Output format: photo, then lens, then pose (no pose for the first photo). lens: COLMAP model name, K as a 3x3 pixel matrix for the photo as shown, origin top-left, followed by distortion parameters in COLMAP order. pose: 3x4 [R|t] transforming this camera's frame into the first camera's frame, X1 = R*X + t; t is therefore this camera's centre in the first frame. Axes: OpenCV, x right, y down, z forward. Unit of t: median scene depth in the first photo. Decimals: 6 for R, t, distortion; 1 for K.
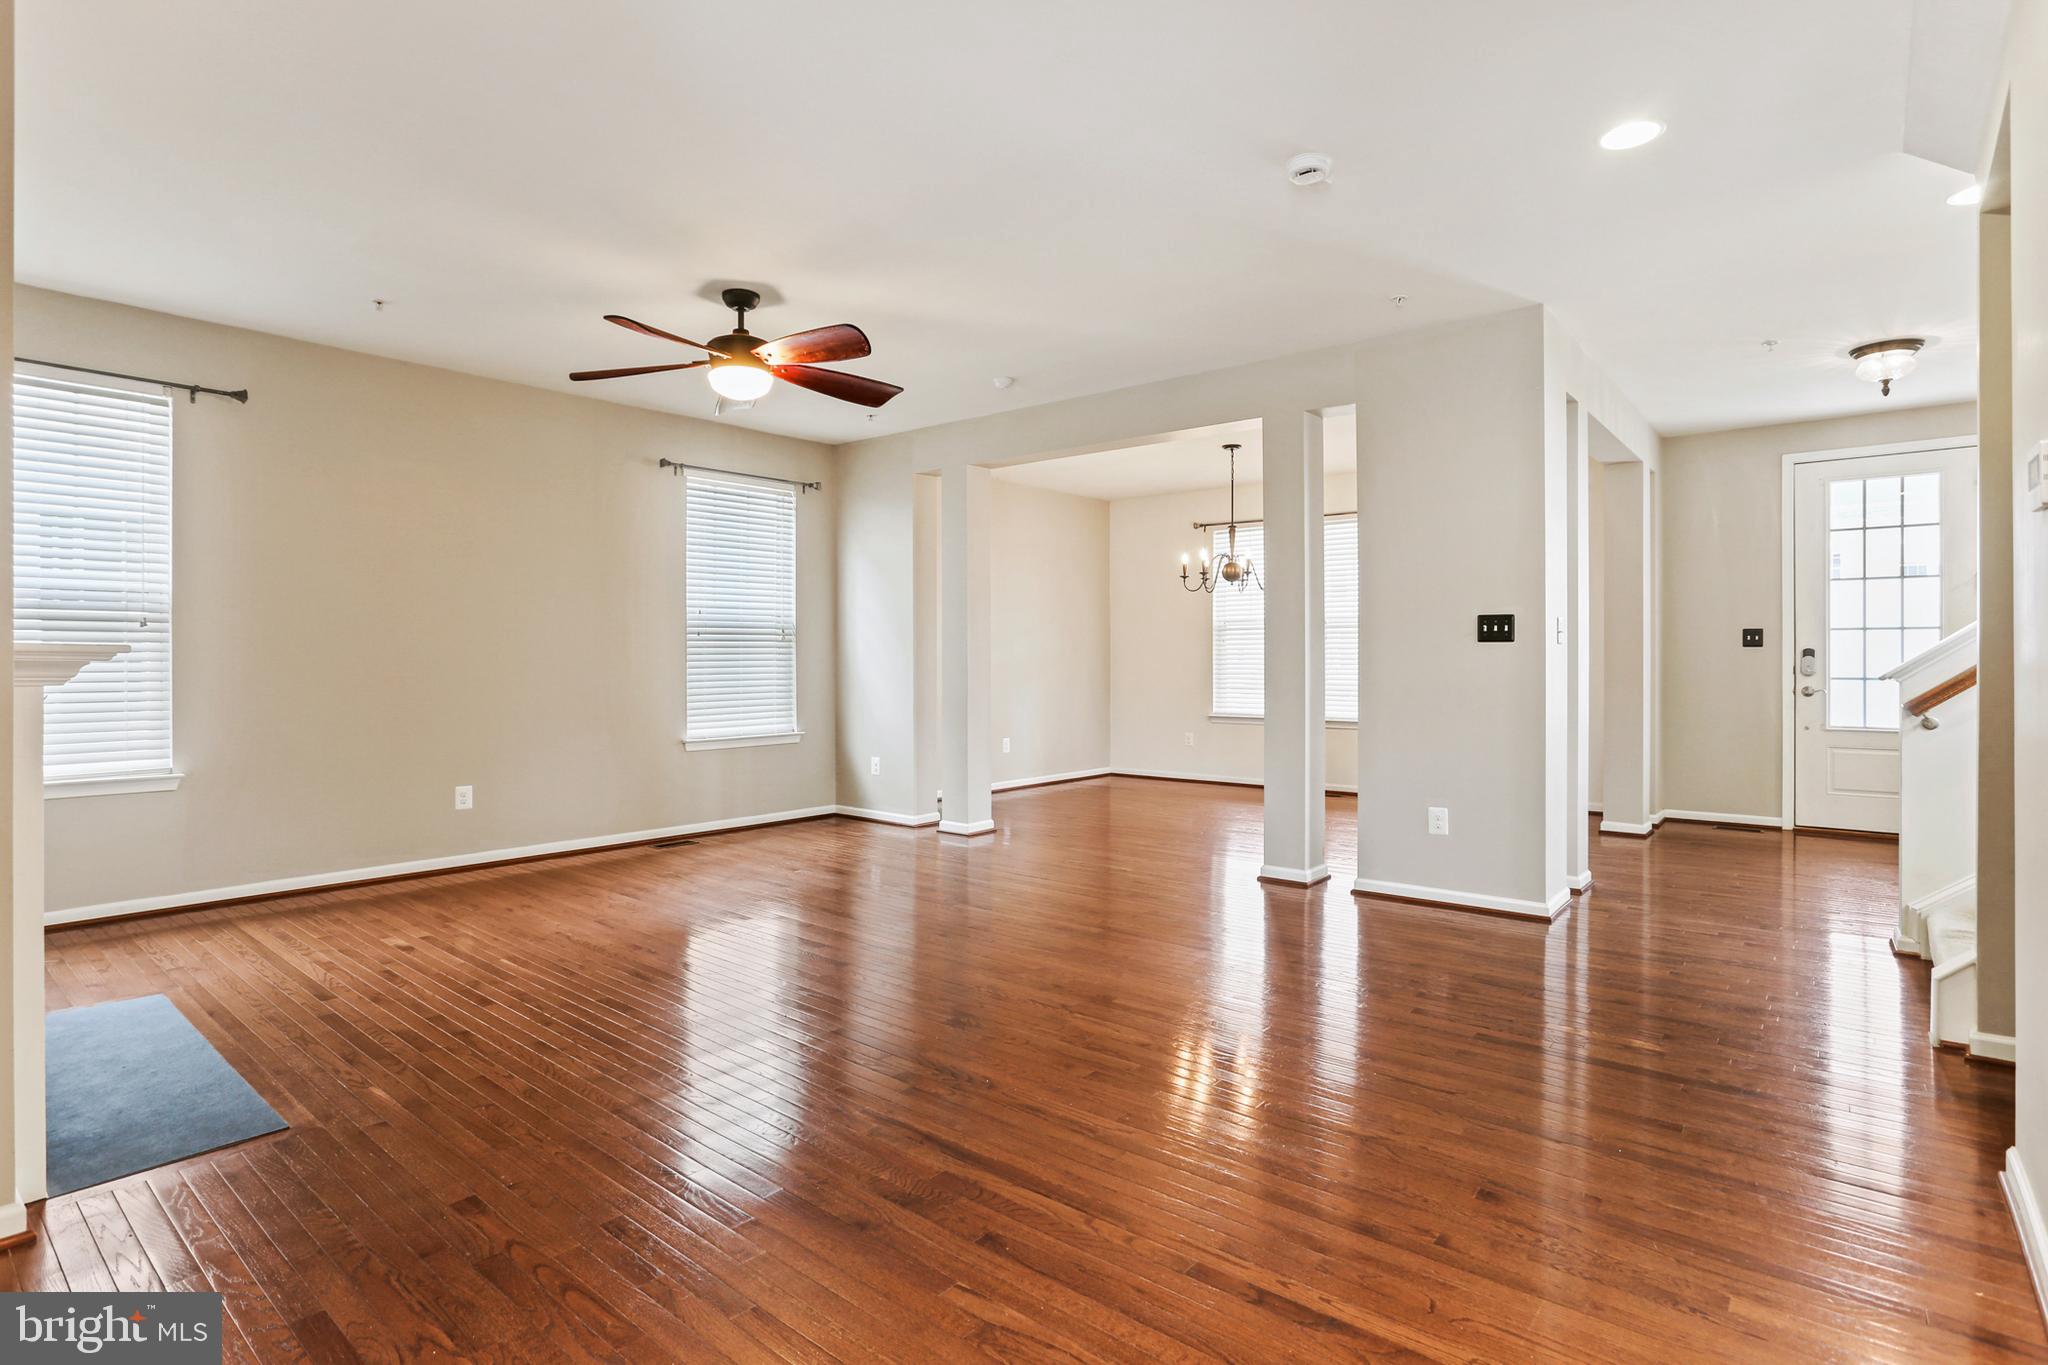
lens RADIAL K [[1036.6, 0, 1032.1], [0, 1036.6, 686.0], [0, 0, 1]] dist [-0.003675, -0.000111]
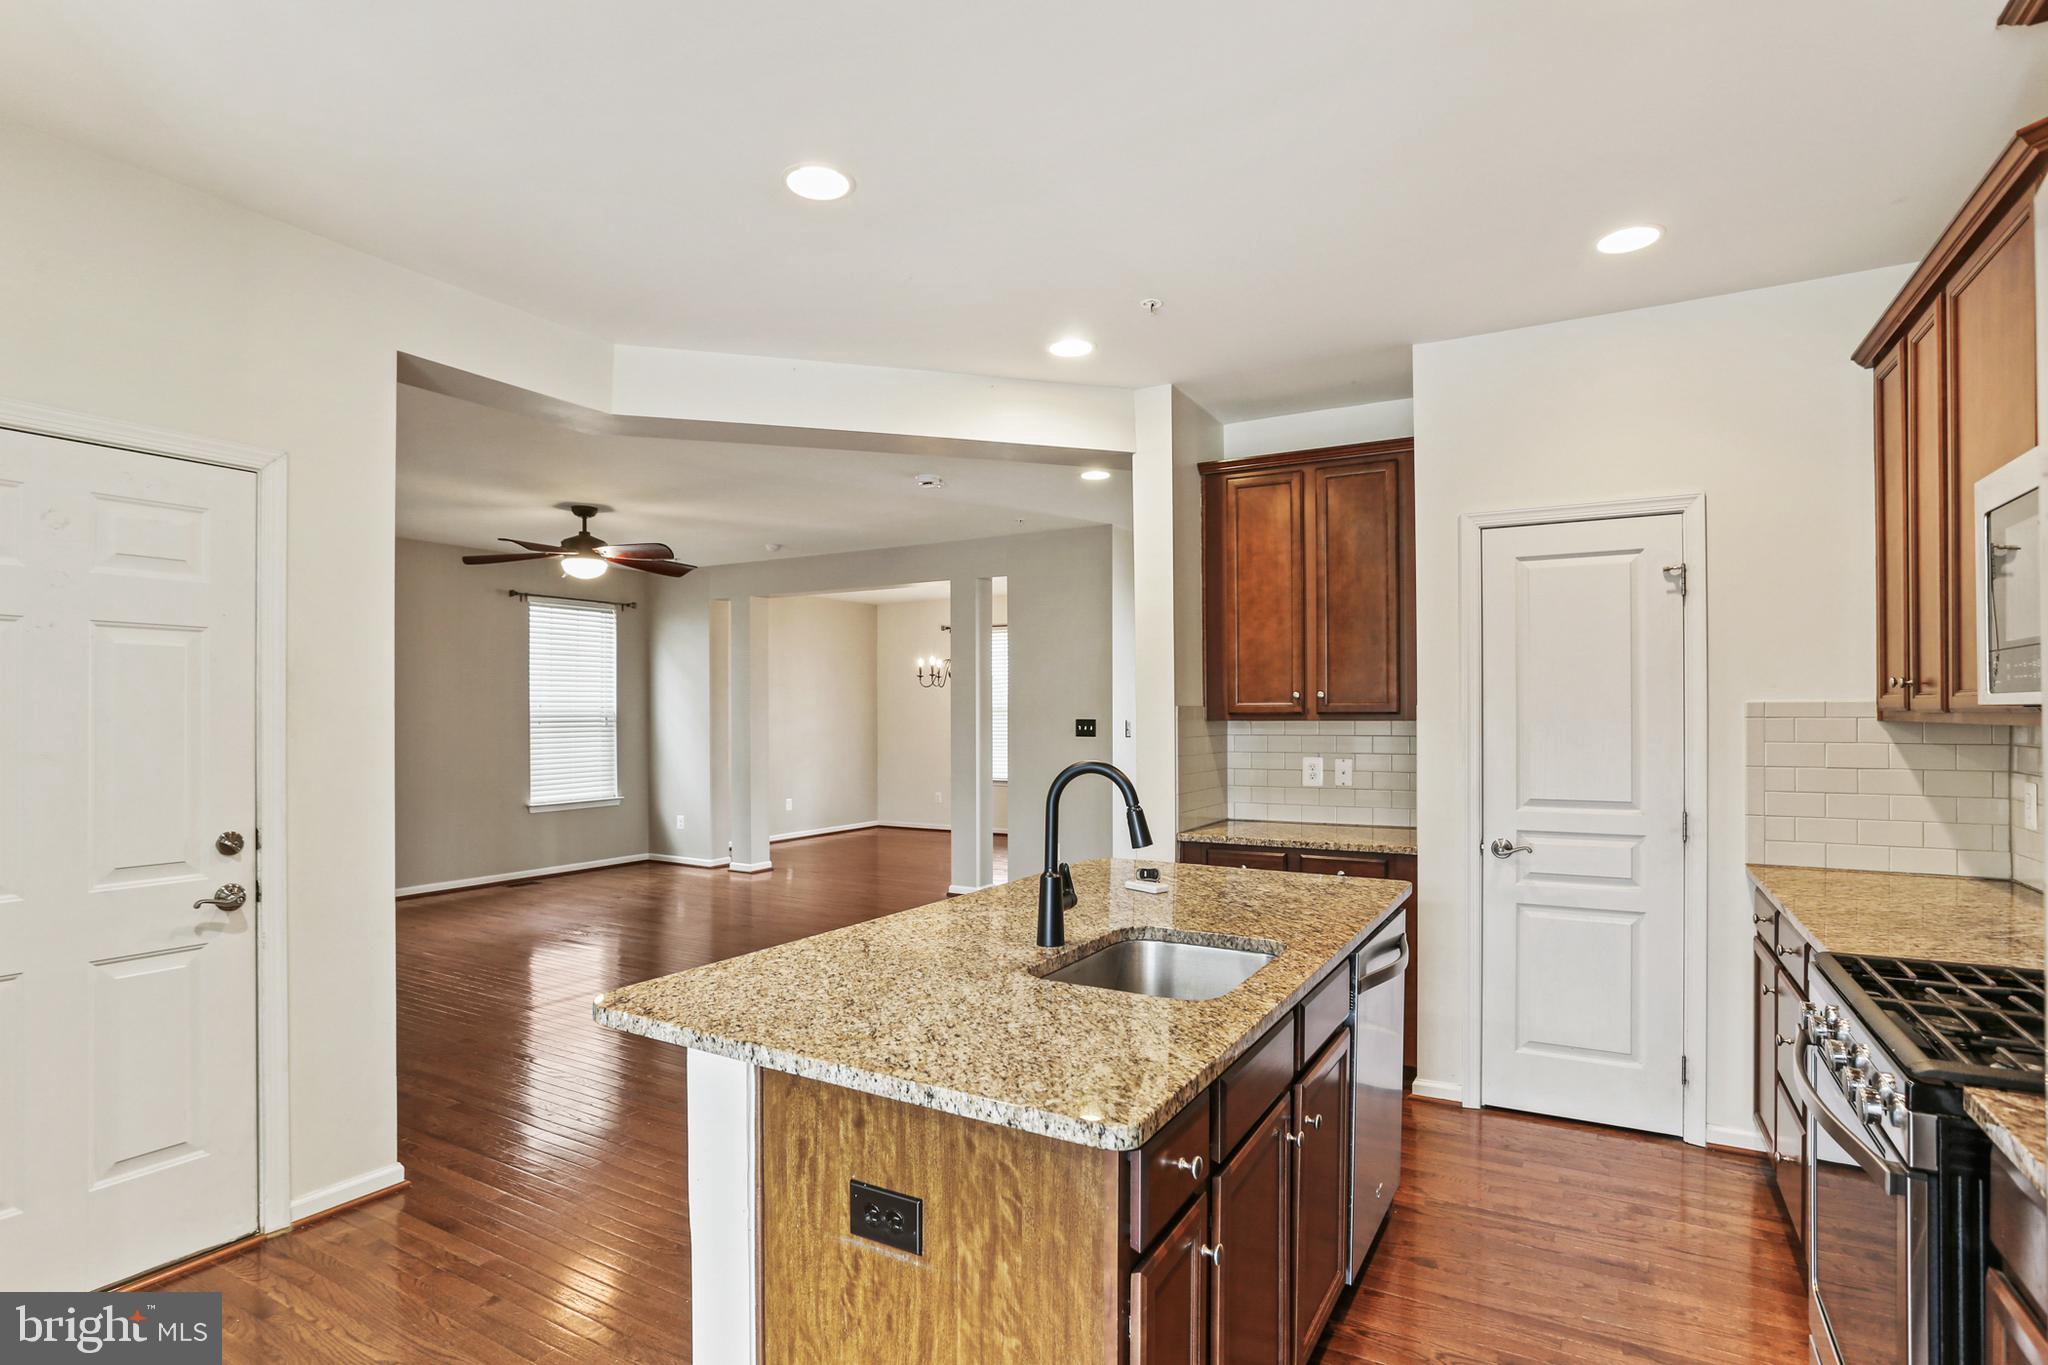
lens RADIAL K [[1034.2, 0, 1024.9], [0, 1034.2, 719.5], [0, 0, 1]] dist [-0.020479, 0.000140]
pose [[0.986017, -0.002306, 0.166630, 0.068022], [0.005285, 0.999834, -0.017434, -0.030405], [-0.166562, 0.018071, 0.985865, -0.396704]]
